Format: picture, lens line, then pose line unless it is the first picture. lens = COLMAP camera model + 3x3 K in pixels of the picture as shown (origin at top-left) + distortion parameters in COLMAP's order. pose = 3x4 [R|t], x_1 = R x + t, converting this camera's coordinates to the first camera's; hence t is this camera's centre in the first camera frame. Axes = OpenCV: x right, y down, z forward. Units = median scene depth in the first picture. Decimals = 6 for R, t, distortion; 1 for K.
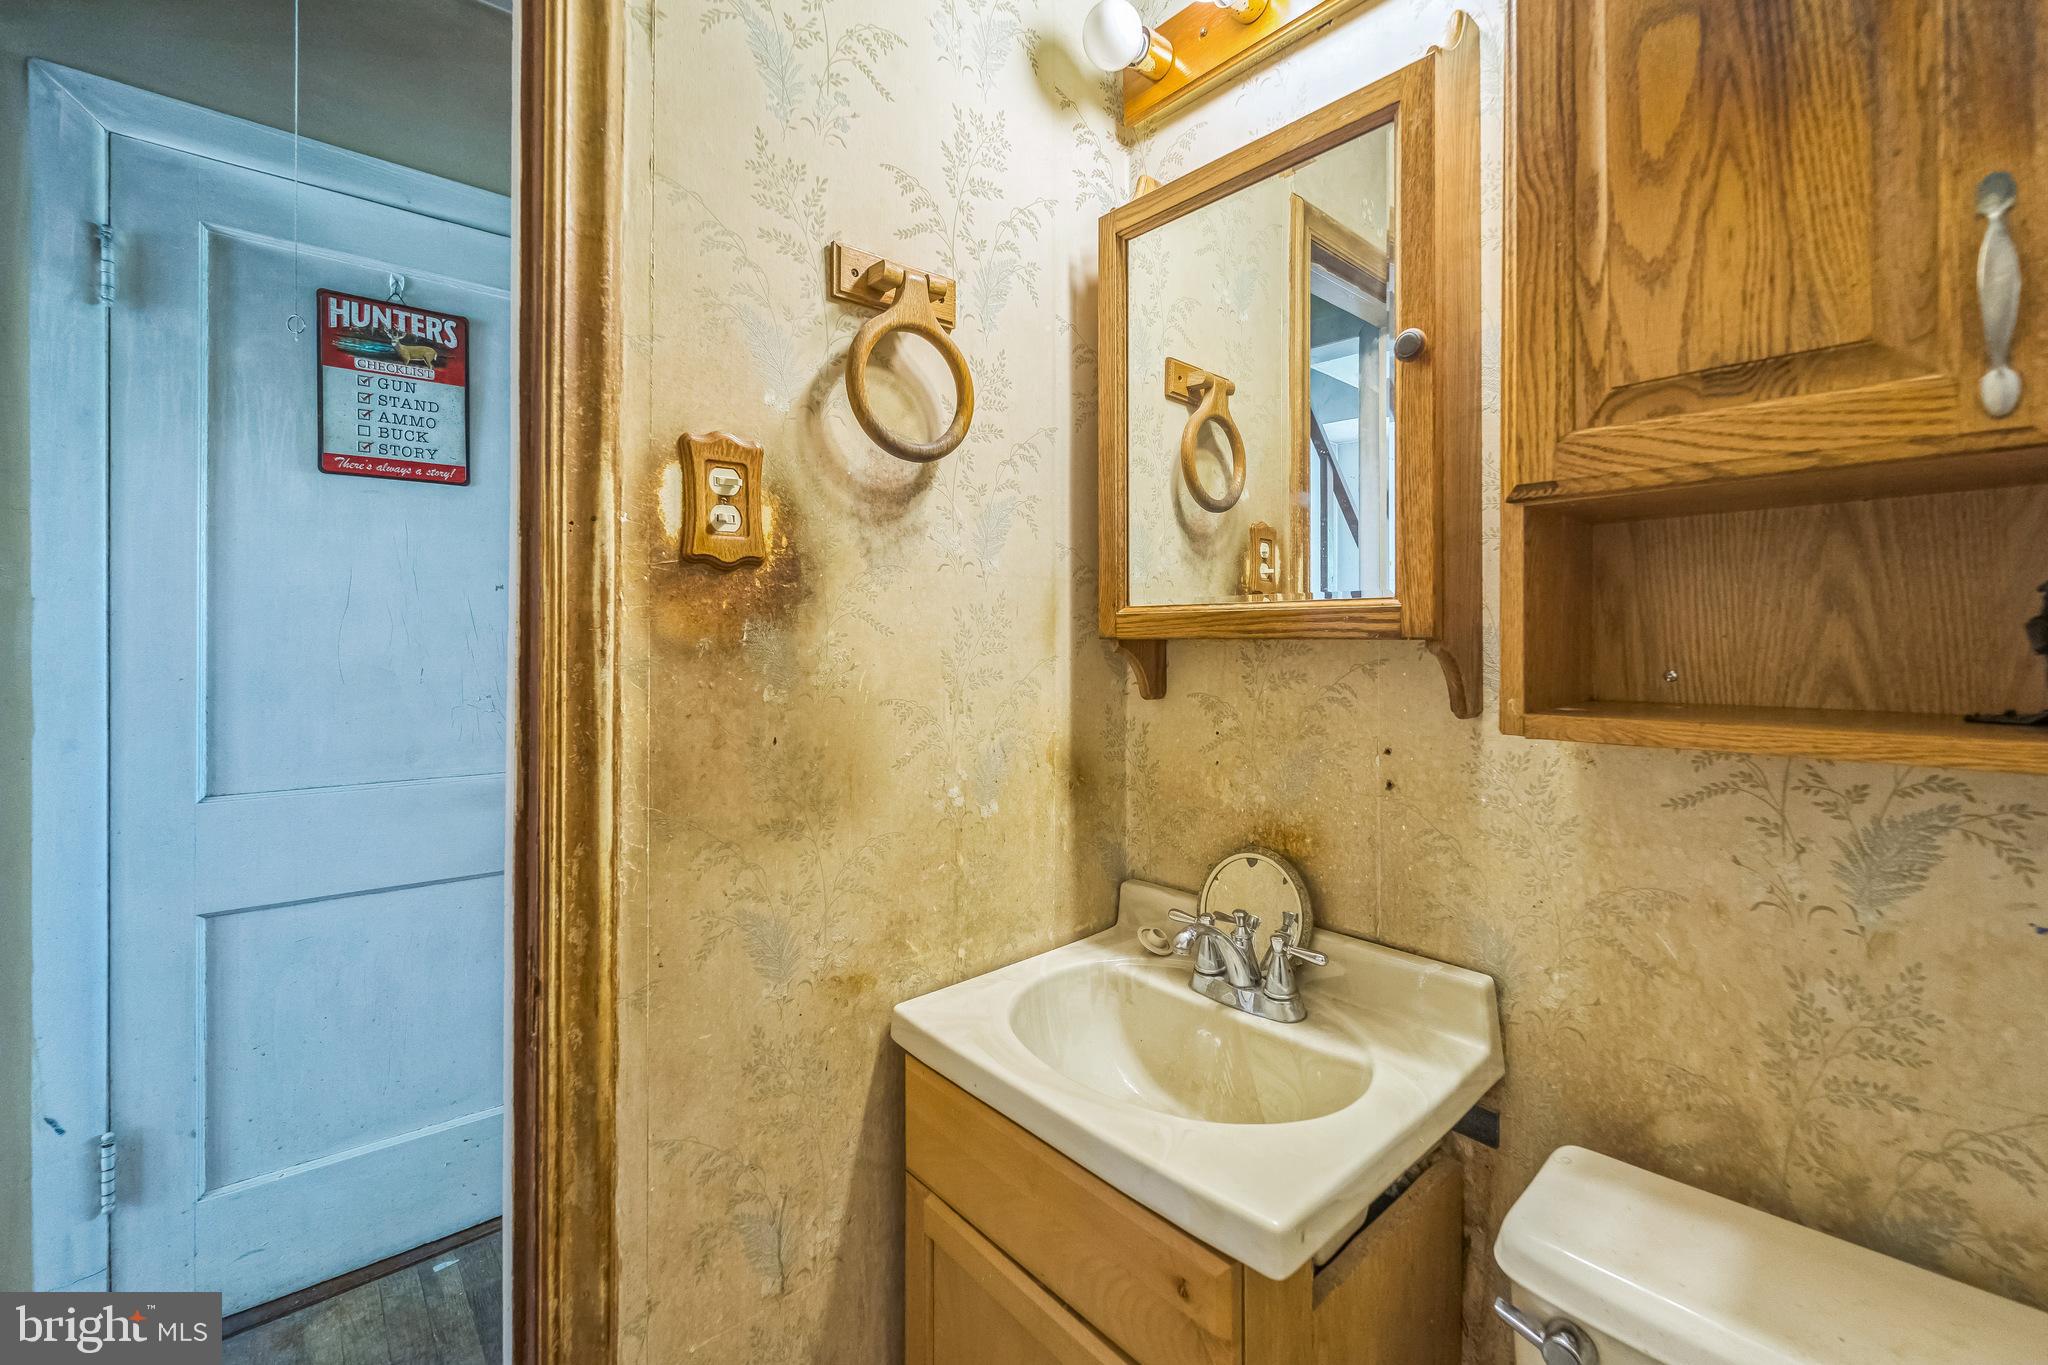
lens RADIAL K [[840.9, 0, 1020.8], [0, 840.9, 639.7], [0, 0, 1]] dist [0.000295, -0.001560]
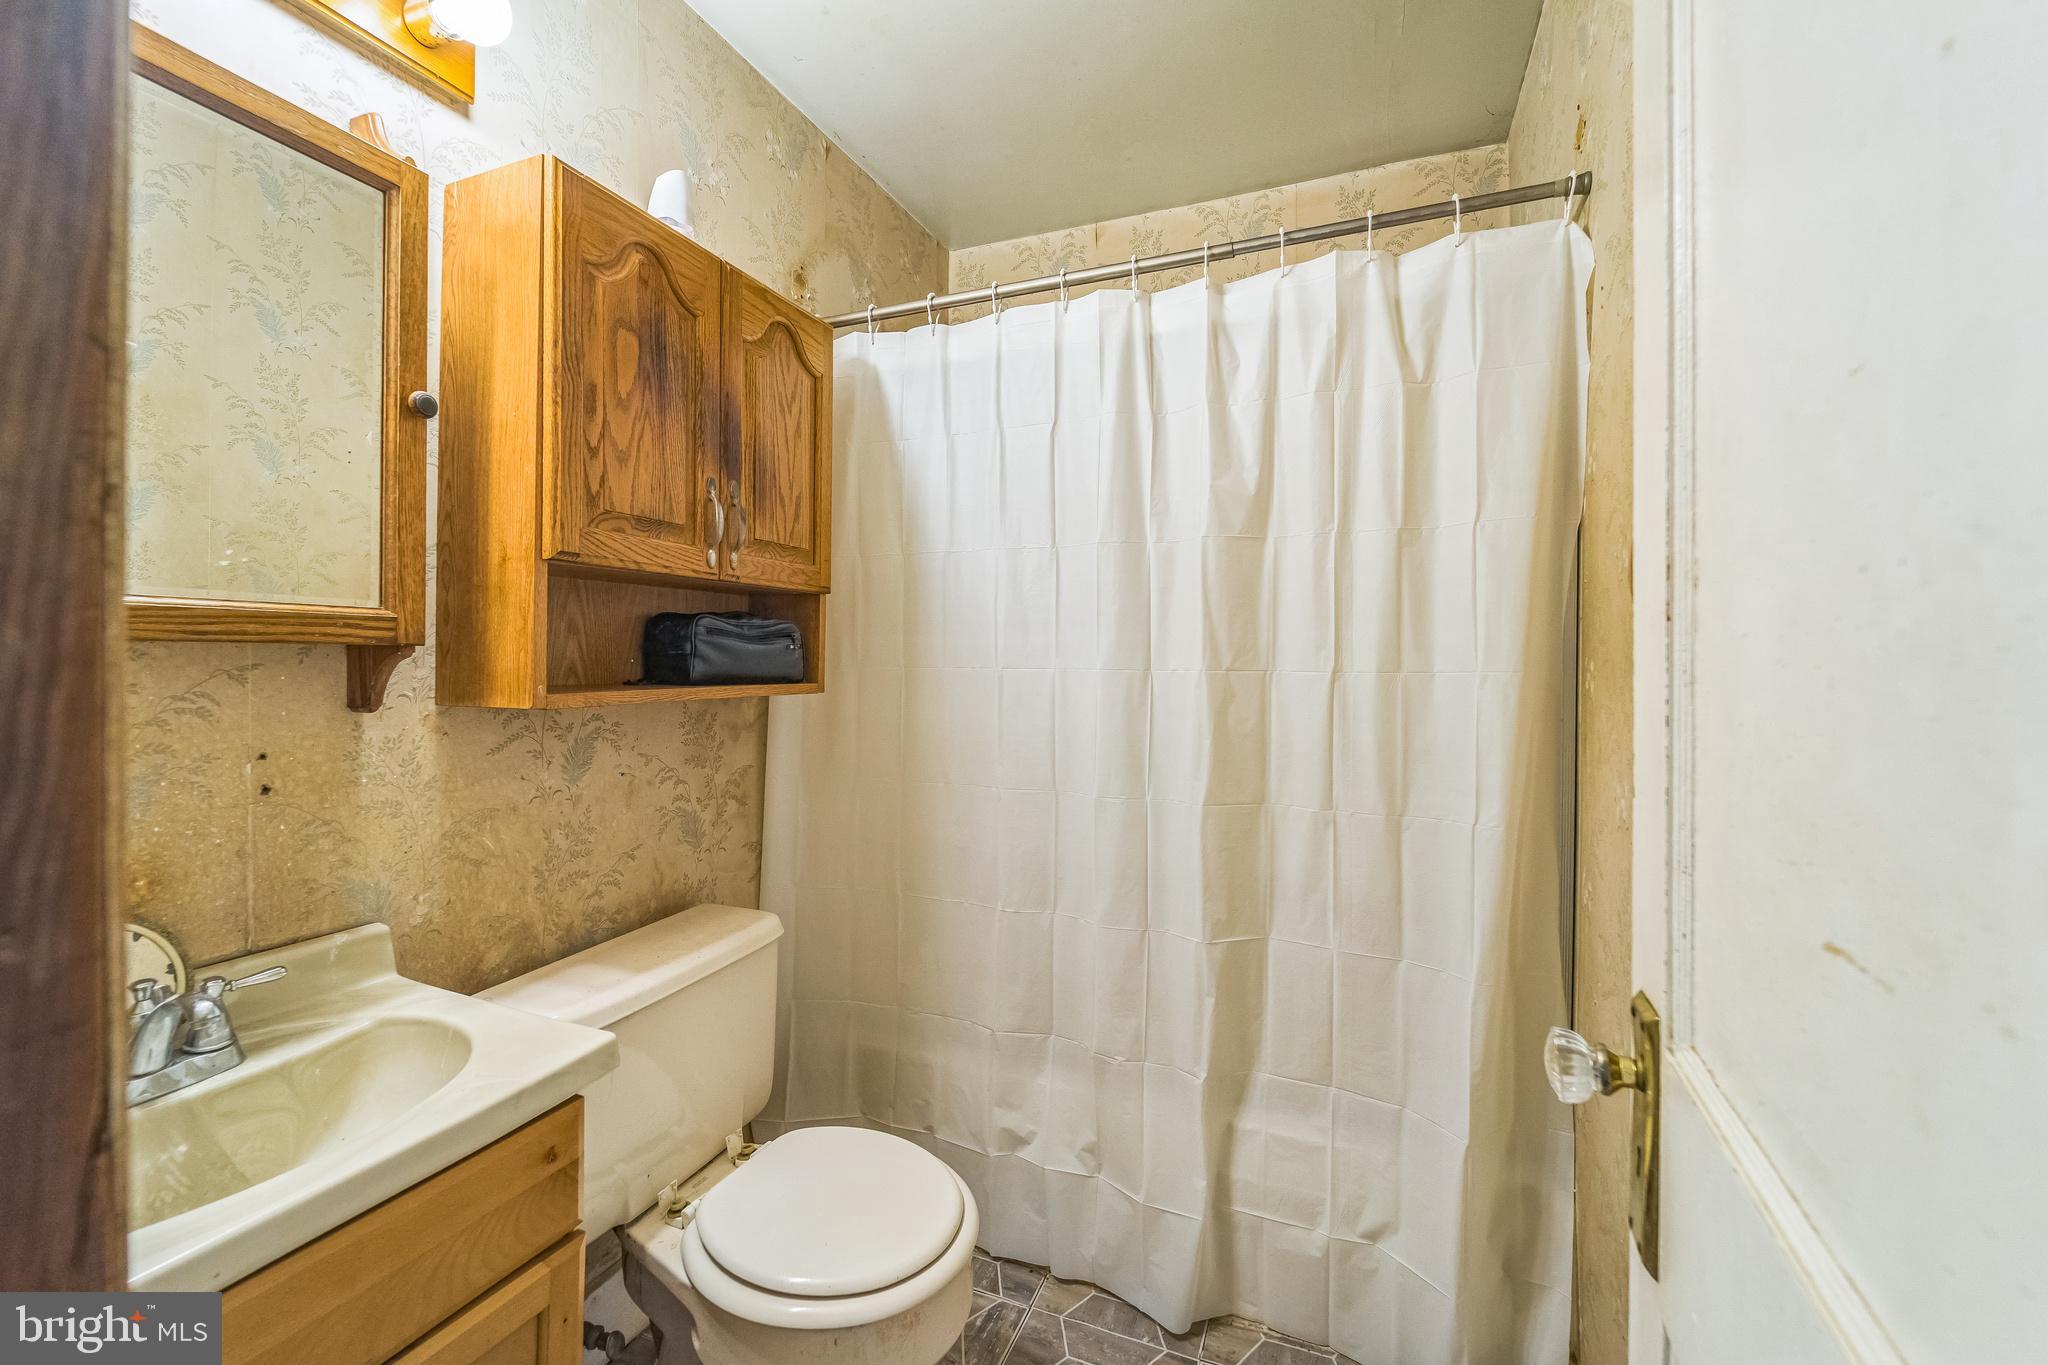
lens RADIAL K [[840.9, 0, 1025.2], [0, 840.9, 666.4], [0, 0, 1]] dist [0.000295, -0.001560]
pose [[-0.424594, -0.009214, 0.905337, -1.010589], [-0.005300, 0.999956, 0.007692, 0.016034], [-0.905368, -0.001532, -0.424624, 0.719167]]
